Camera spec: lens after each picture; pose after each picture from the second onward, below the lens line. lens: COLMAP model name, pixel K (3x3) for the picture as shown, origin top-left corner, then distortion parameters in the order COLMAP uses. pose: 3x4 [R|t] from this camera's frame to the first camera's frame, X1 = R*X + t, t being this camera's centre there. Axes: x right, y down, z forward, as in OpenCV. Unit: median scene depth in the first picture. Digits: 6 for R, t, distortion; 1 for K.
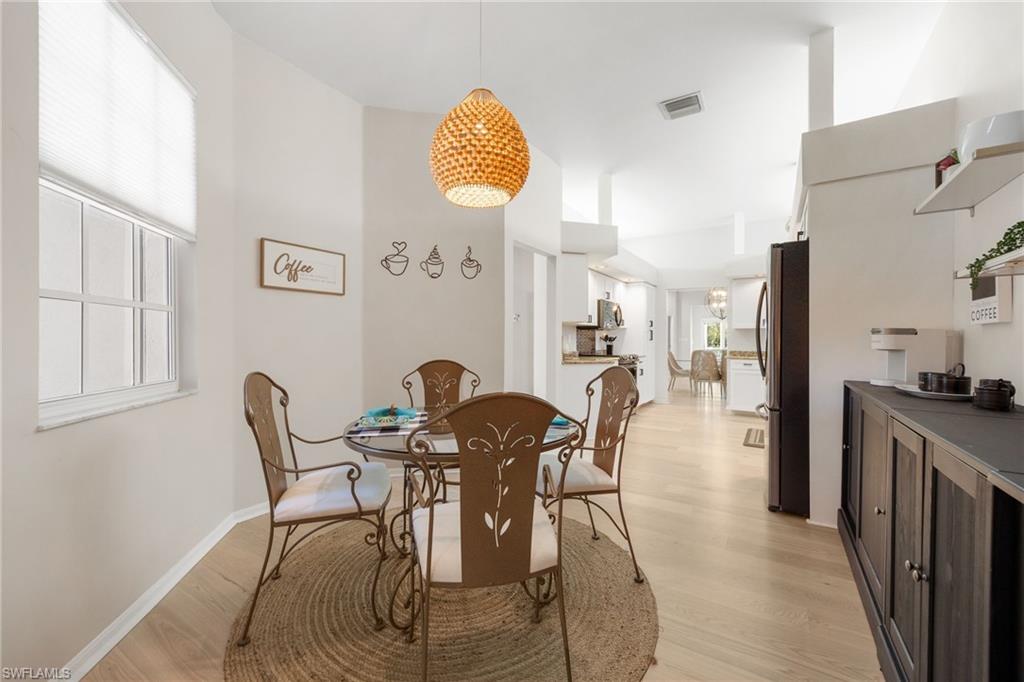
lens RADIAL K [[403.1, 0, 510.0], [0, 403.1, 338.9], [0, 0, 1]] dist [-0.000955, -0.000104]
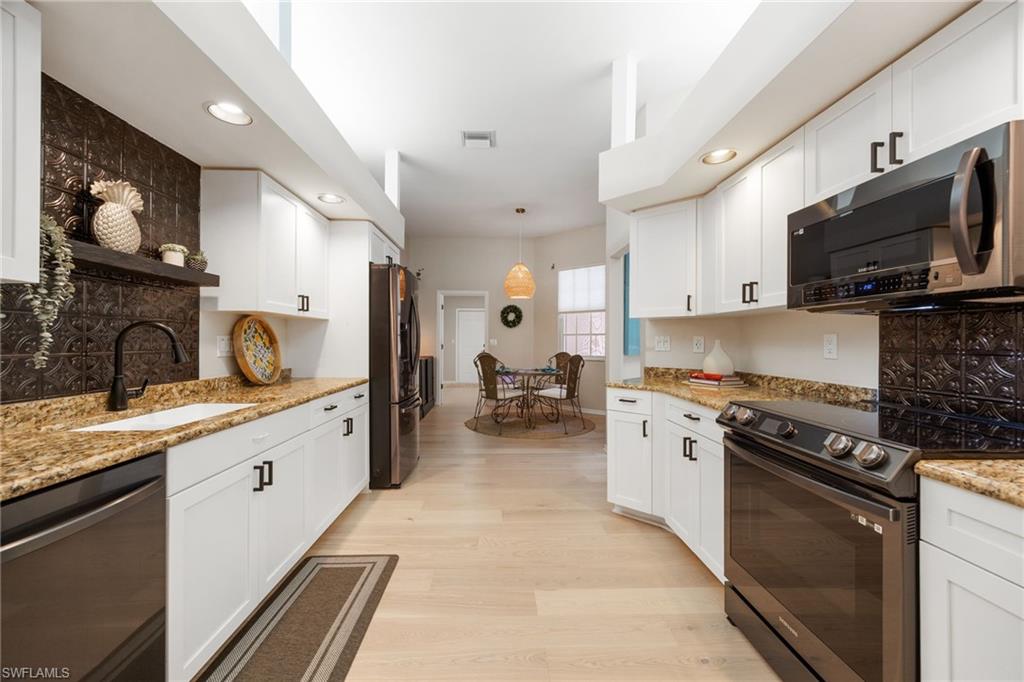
lens RADIAL K [[403.1, 0, 510.0], [0, 403.1, 338.9], [0, 0, 1]] dist [-0.000955, -0.000104]
pose [[-0.817269, -0.005417, -0.576231, 0.470447], [-0.001953, 0.999976, -0.006632, -0.002816], [0.576253, -0.004295, -0.817260, 0.927345]]
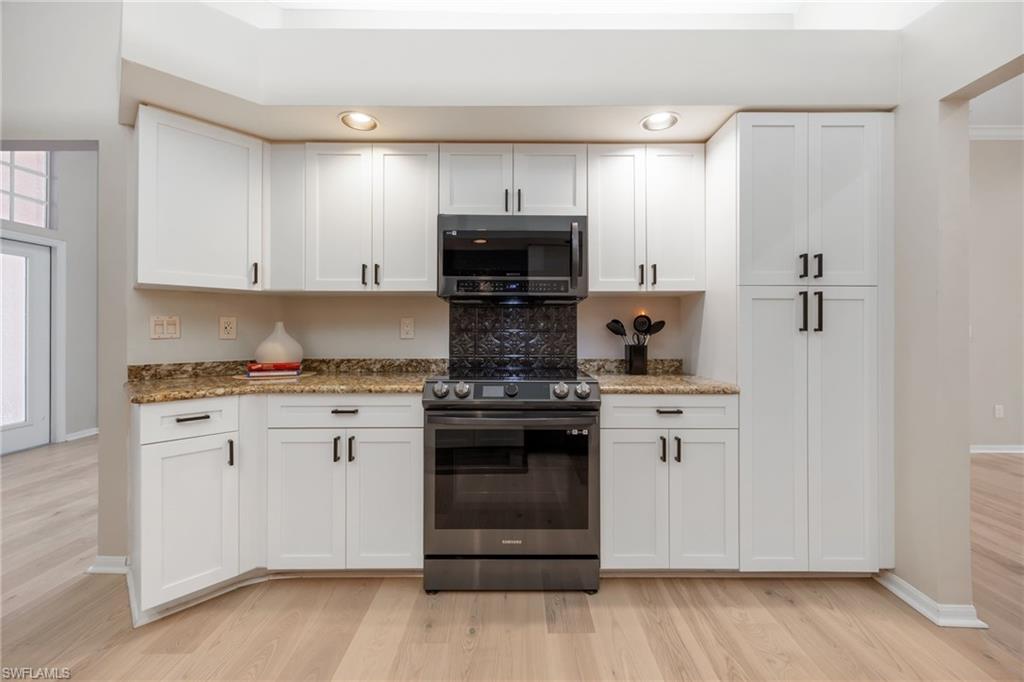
lens RADIAL K [[401.8, 0, 515.9], [0, 401.8, 330.3], [0, 0, 1]] dist [0.003091, 0.000261]
pose [[0.555688, -0.001457, -0.831389, 0.458736], [0.002843, 0.999996, 0.000148, 0.001925], [0.831386, -0.002446, 0.555690, 0.710868]]
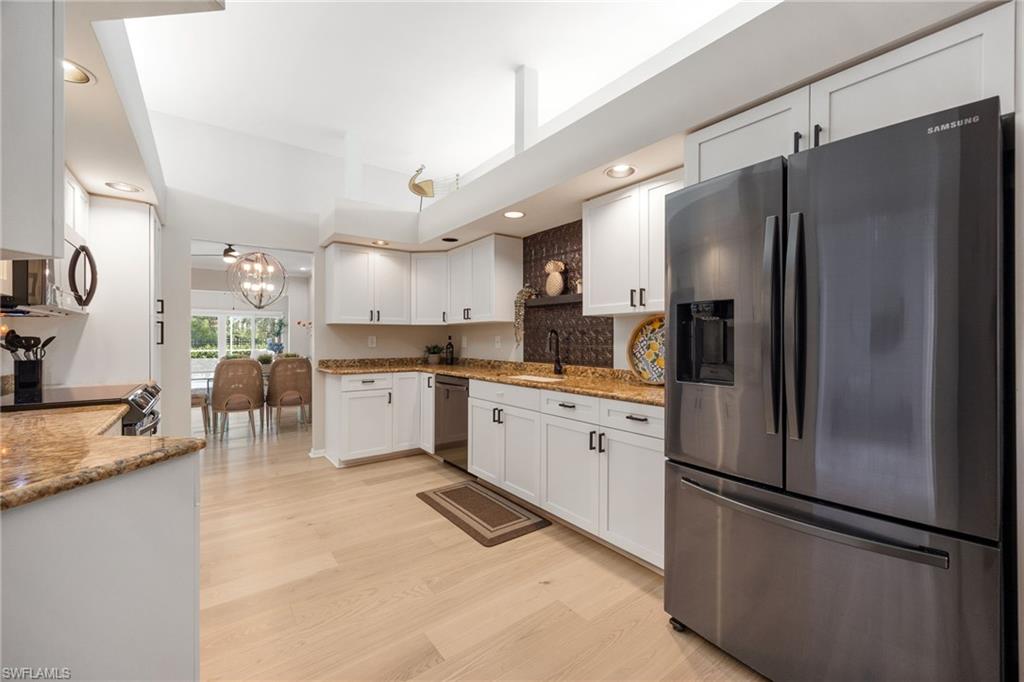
lens RADIAL K [[411.4, 0, 520.2], [0, 411.4, 340.9], [0, 0, 1]] dist [-0.000670, -0.000162]
pose [[0.326389, -0.006625, 0.945212, 0.056081], [-0.001716, 0.999970, 0.007601, -0.004494], [-0.945234, -0.004103, 0.326368, 0.487801]]
